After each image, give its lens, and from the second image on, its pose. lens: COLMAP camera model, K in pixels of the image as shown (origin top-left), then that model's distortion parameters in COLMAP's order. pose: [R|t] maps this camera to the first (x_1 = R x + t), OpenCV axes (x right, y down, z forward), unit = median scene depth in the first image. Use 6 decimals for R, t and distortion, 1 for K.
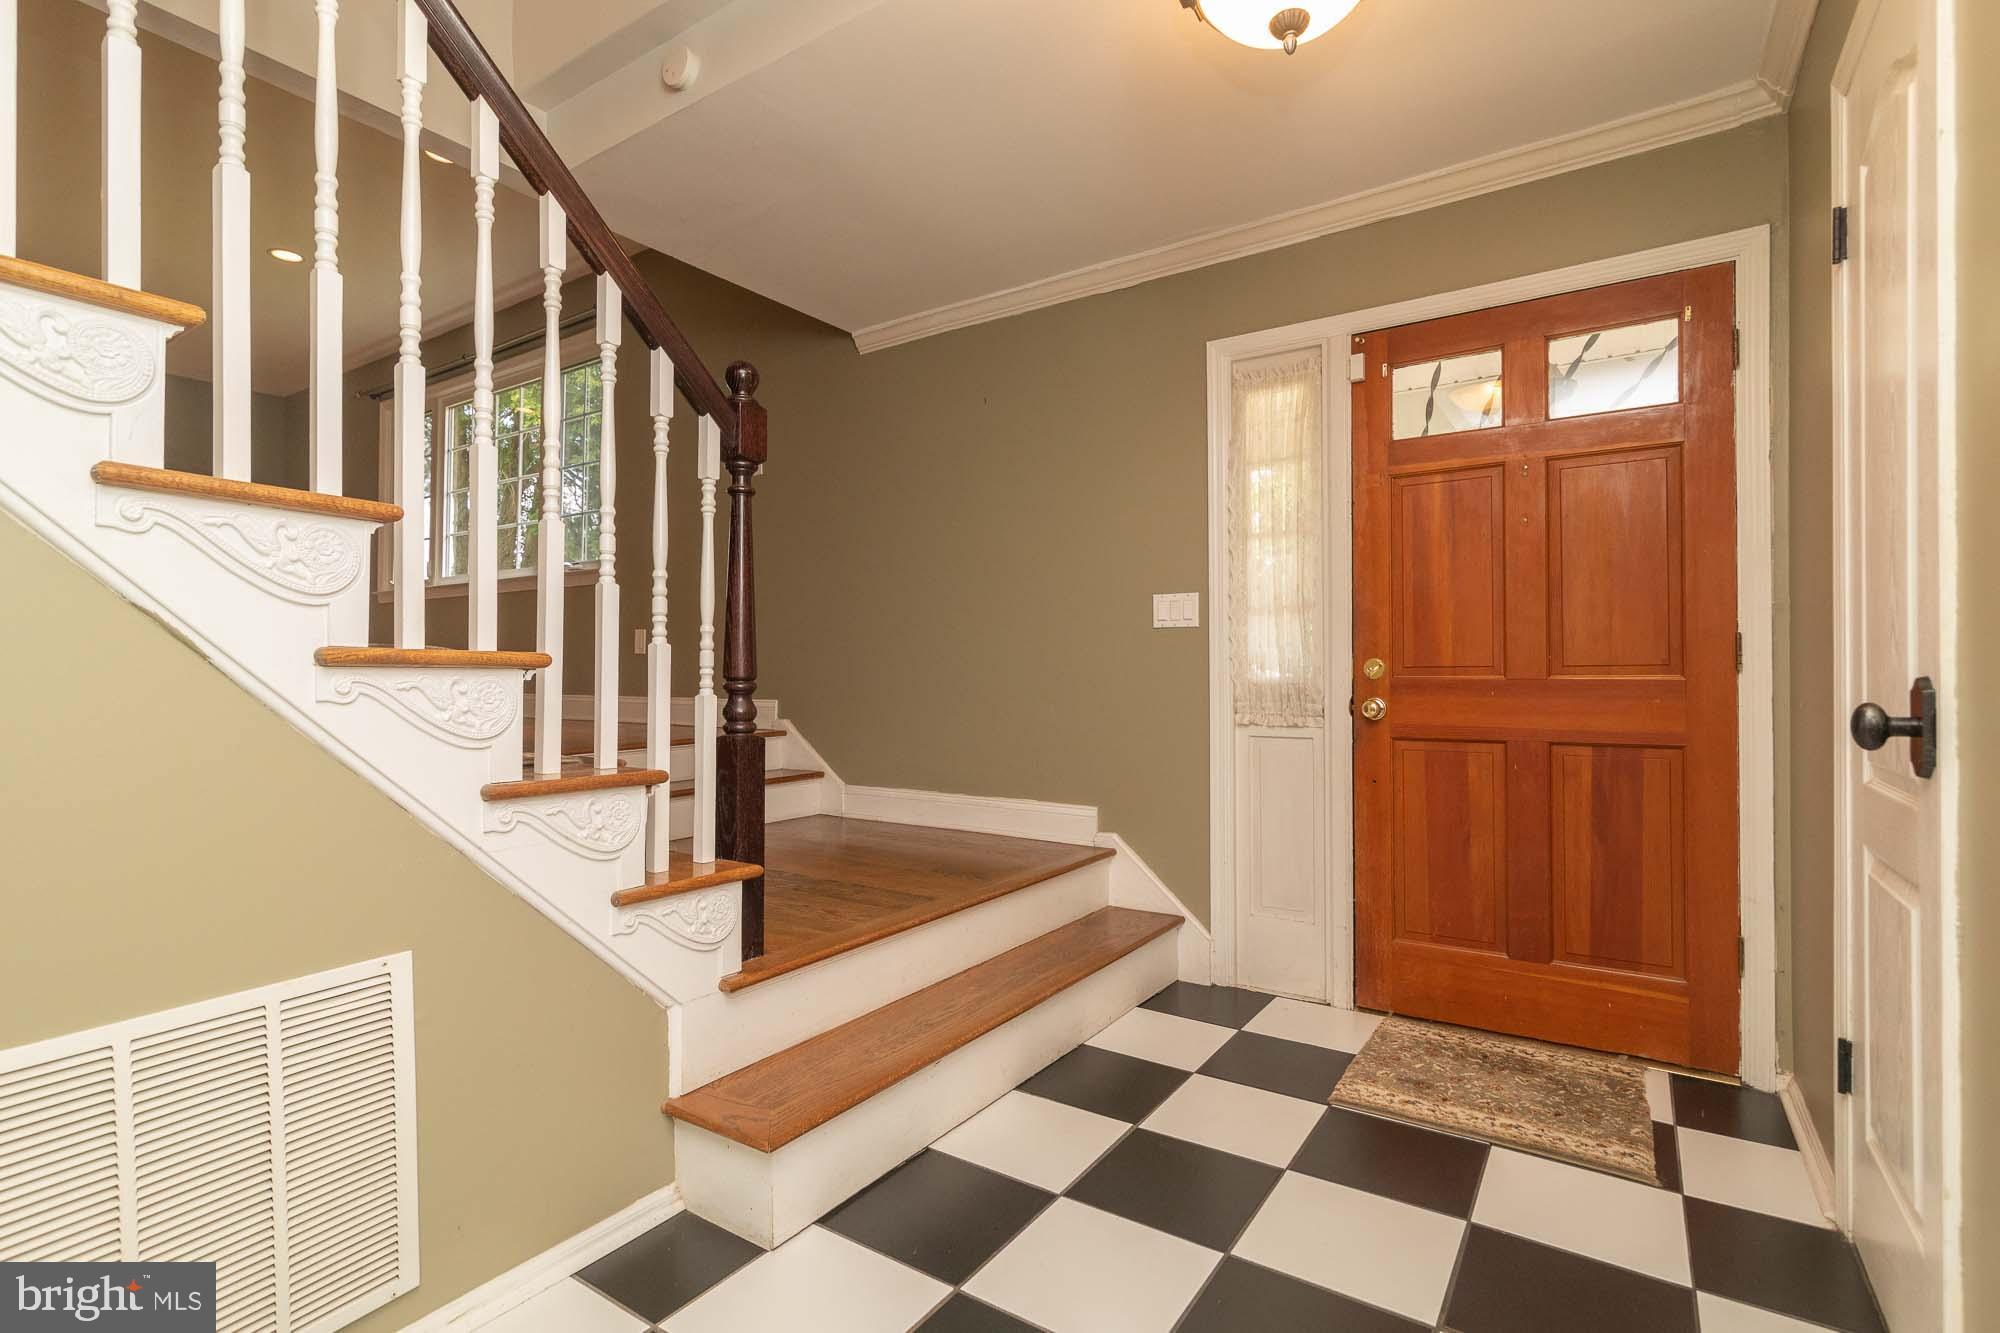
lens RADIAL K [[936.9, 0, 1008.0], [0, 936.9, 672.0], [0, 0, 1]] dist [0.008497, -0.000023]
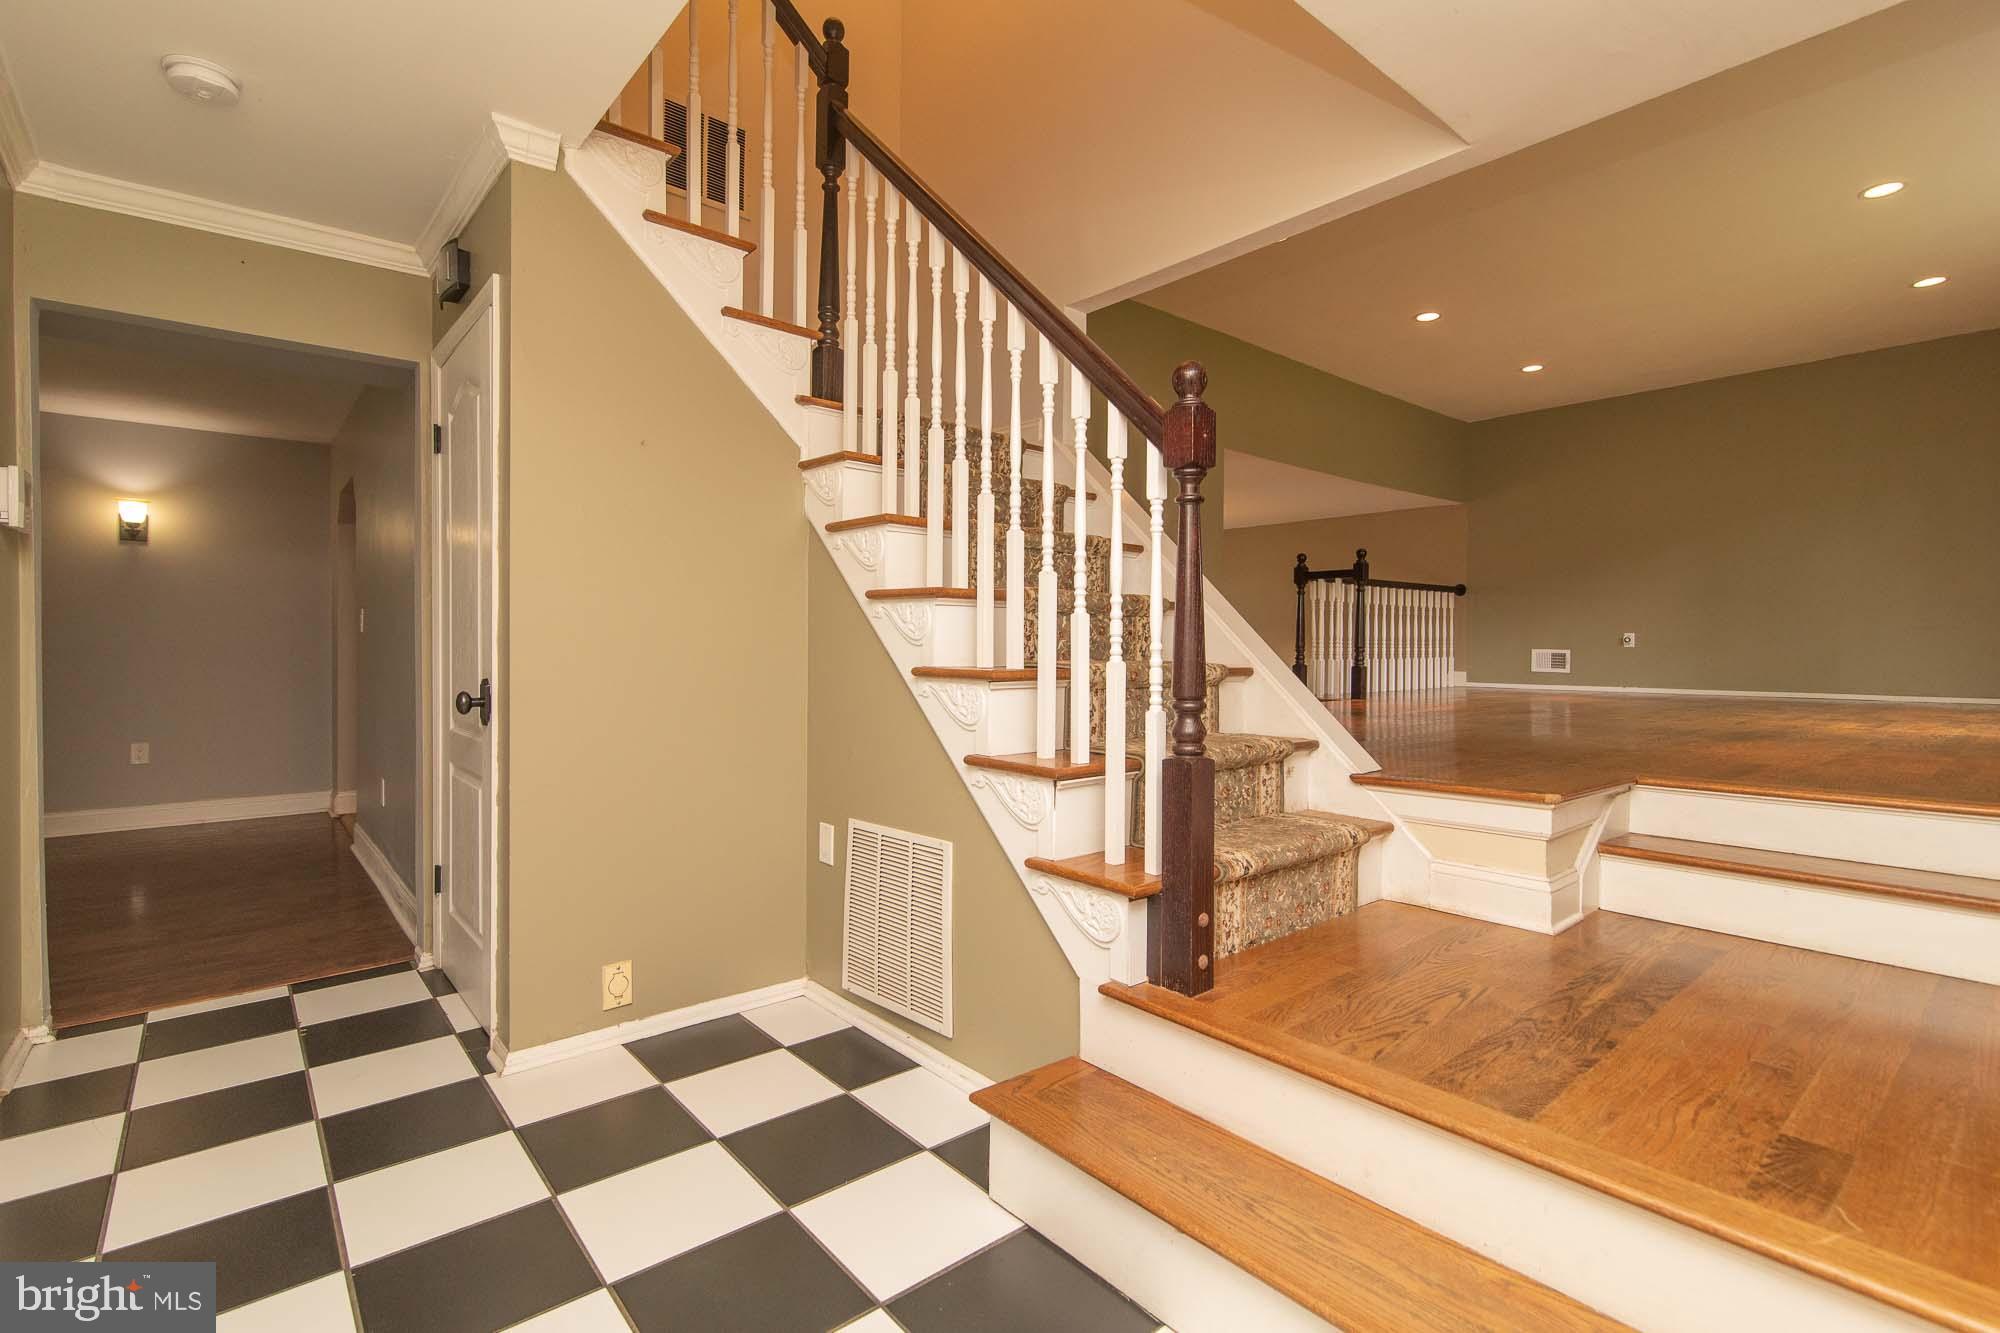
lens RADIAL K [[936.9, 0, 1003.9], [0, 936.9, 648.0], [0, 0, 1]] dist [0.008497, -0.000023]
pose [[-0.281937, 0.004771, -0.959421, 0.678556], [-0.000389, 0.999987, 0.005087, -0.048331], [0.959433, 0.001808, -0.281931, 1.080462]]
